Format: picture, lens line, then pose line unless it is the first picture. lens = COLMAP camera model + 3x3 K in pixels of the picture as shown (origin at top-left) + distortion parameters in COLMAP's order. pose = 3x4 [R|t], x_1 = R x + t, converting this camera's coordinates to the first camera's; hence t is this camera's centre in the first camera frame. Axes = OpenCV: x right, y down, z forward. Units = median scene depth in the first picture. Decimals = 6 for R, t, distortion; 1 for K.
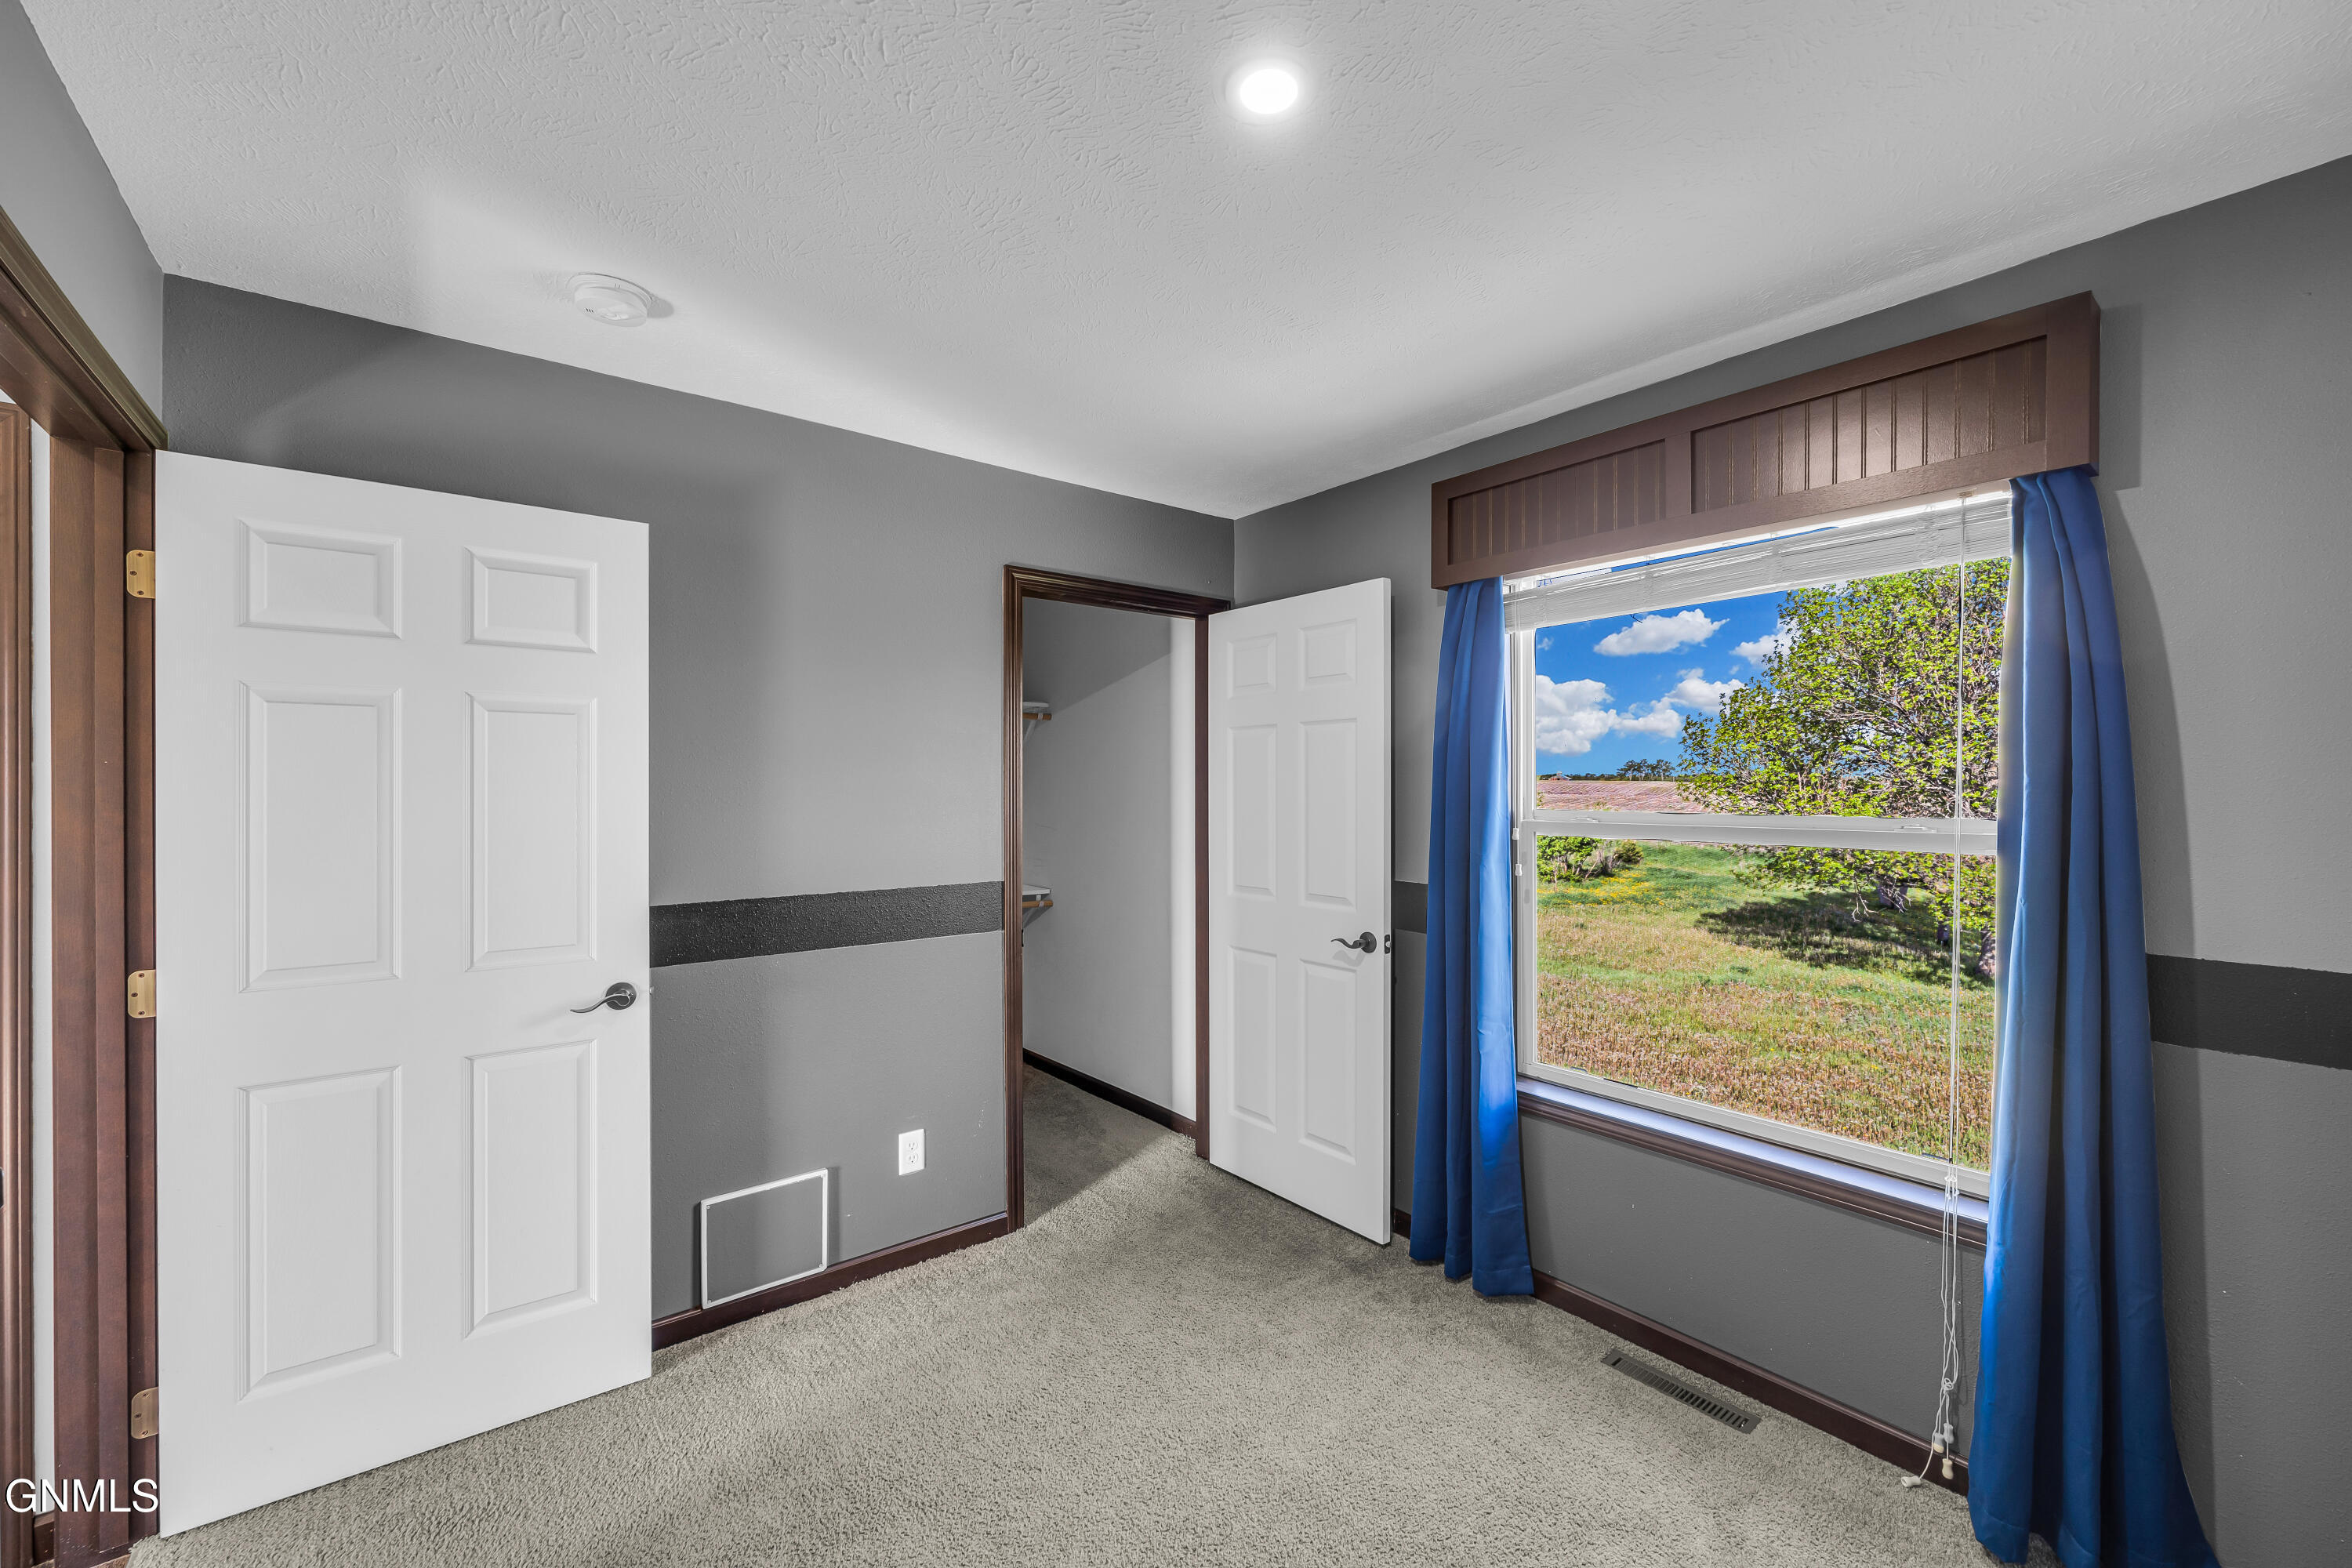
lens RADIAL K [[981.0, 0, 1172.1], [0, 981.0, 802.4], [0, 0, 1]] dist [0.001377, -0.000887]
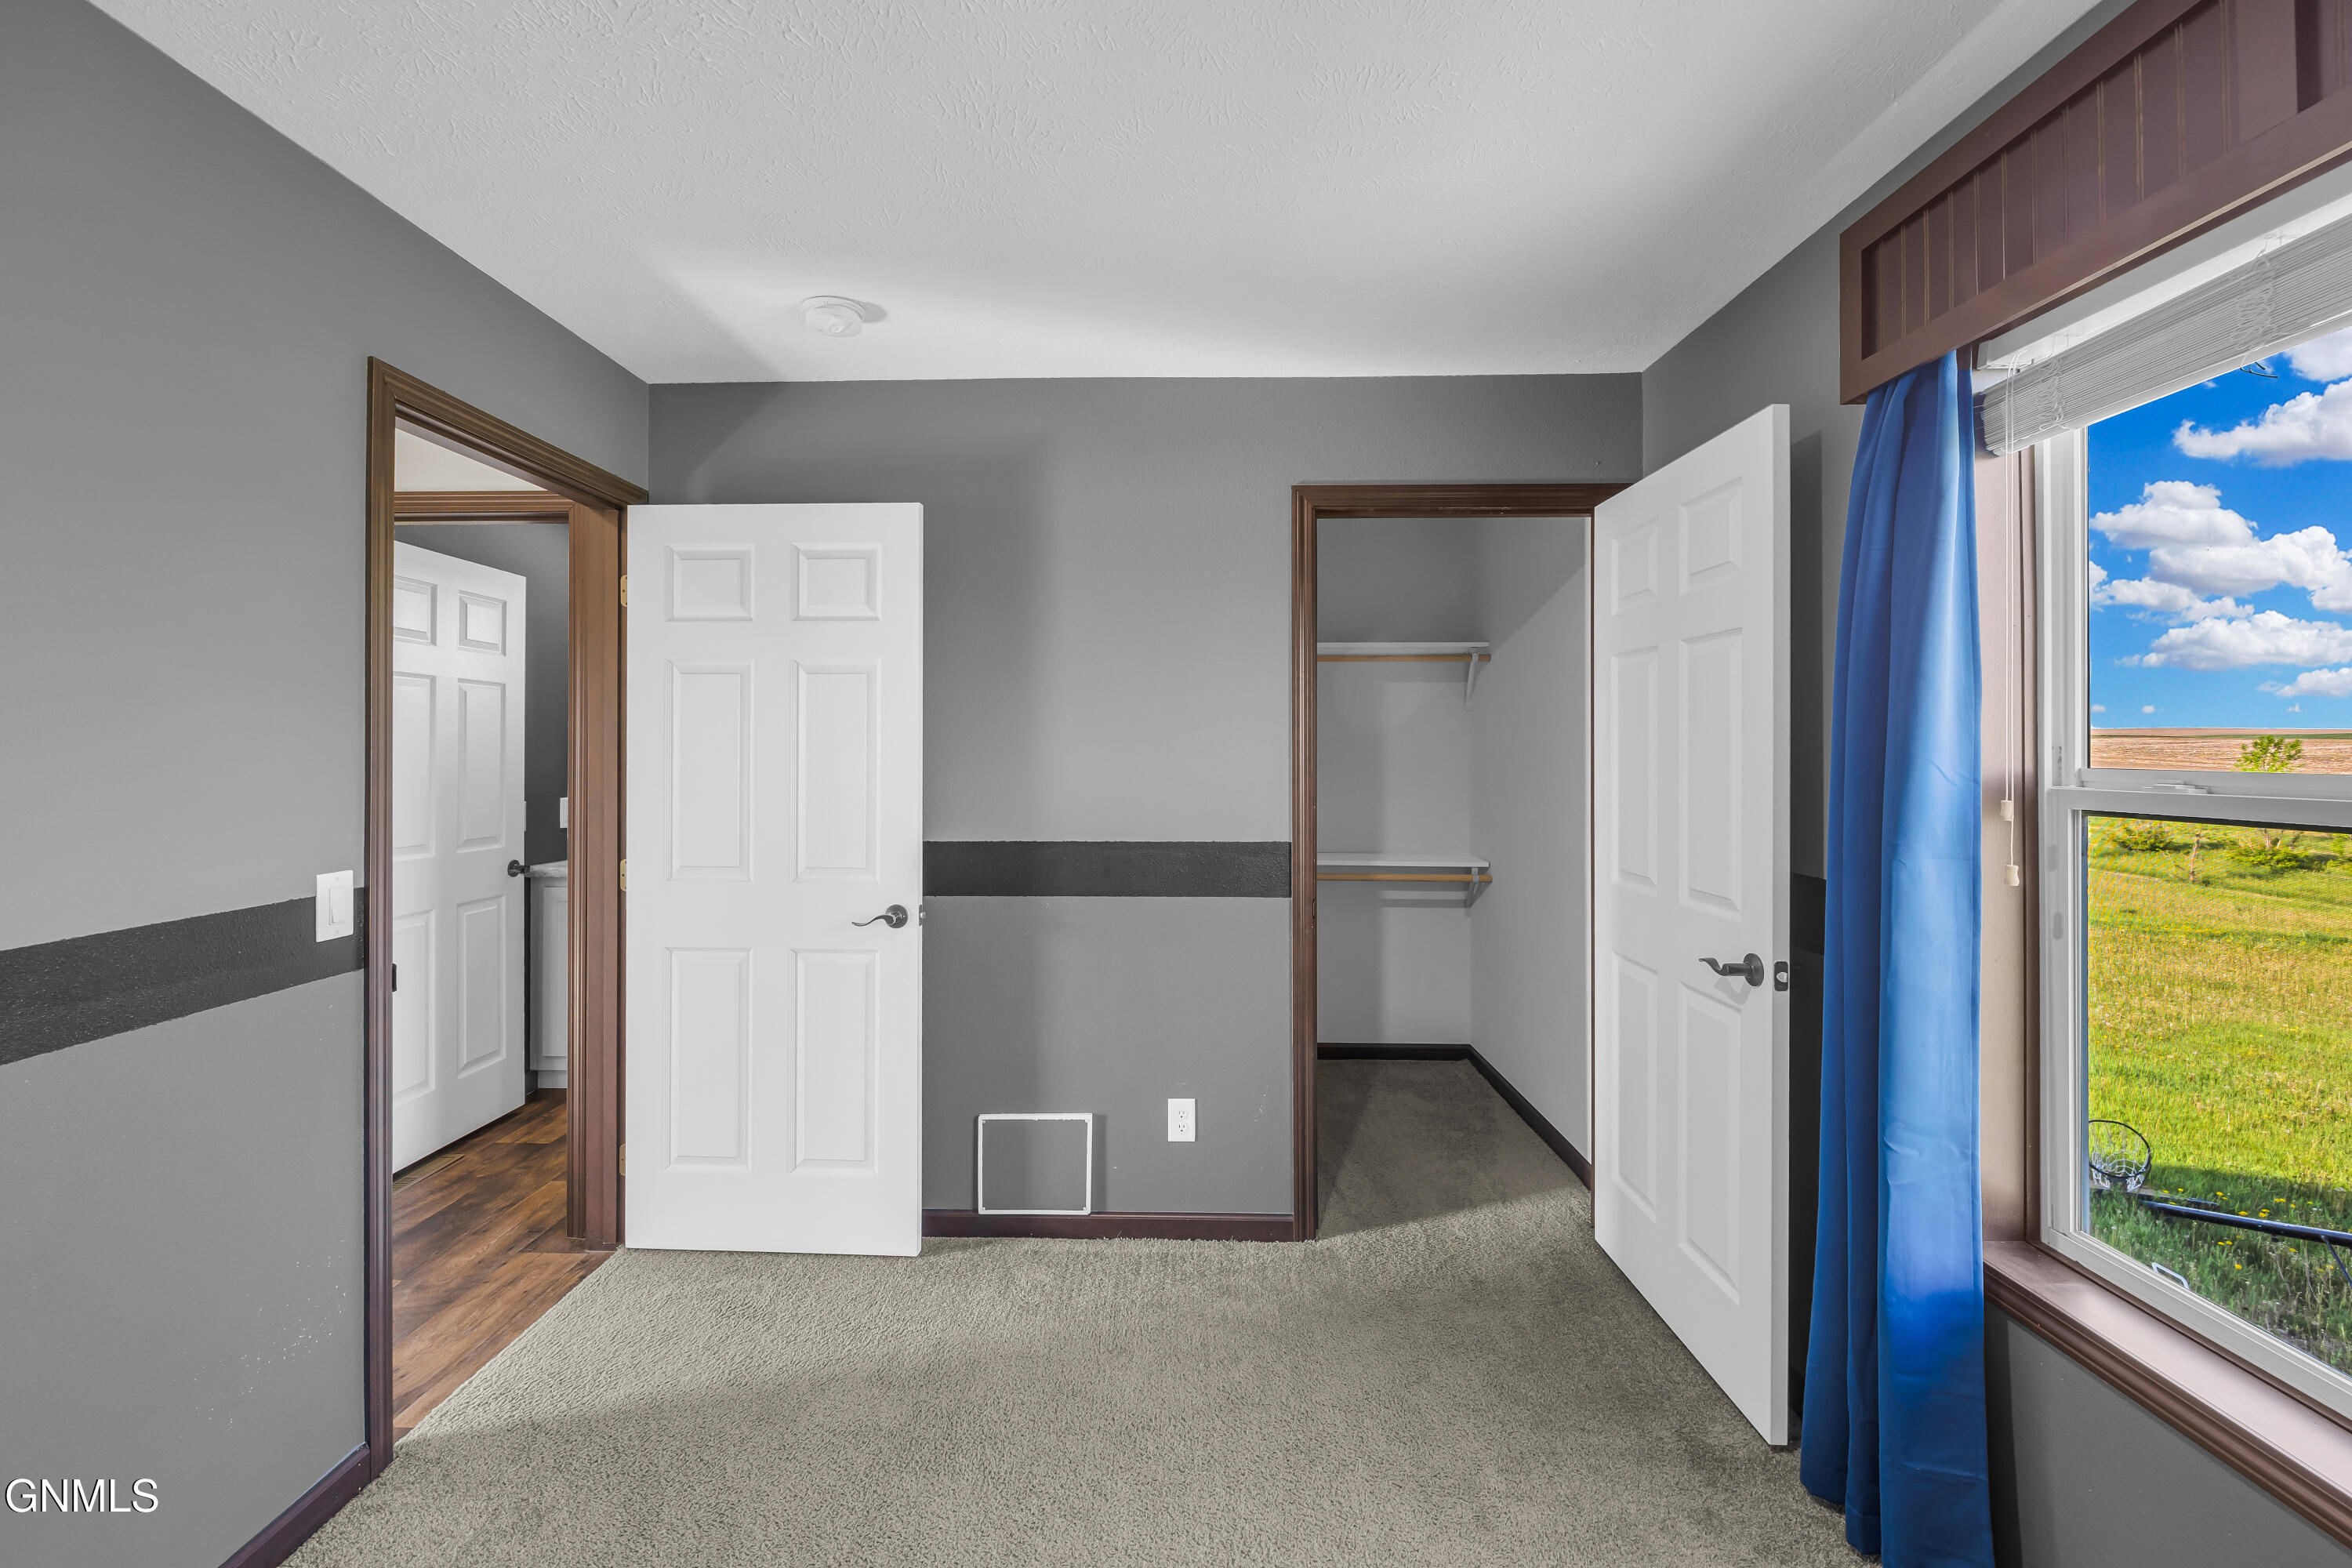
lens RADIAL K [[1005.0, 0, 1171.7], [0, 1005.0, 762.5], [0, 0, 1]] dist [-0.005612, 0.003038]
pose [[0.754549, 0.007735, -0.656199, 0.379261], [-0.012707, 0.999915, -0.002825, 0.013153], [0.656121, 0.010469, 0.754583, 0.268079]]
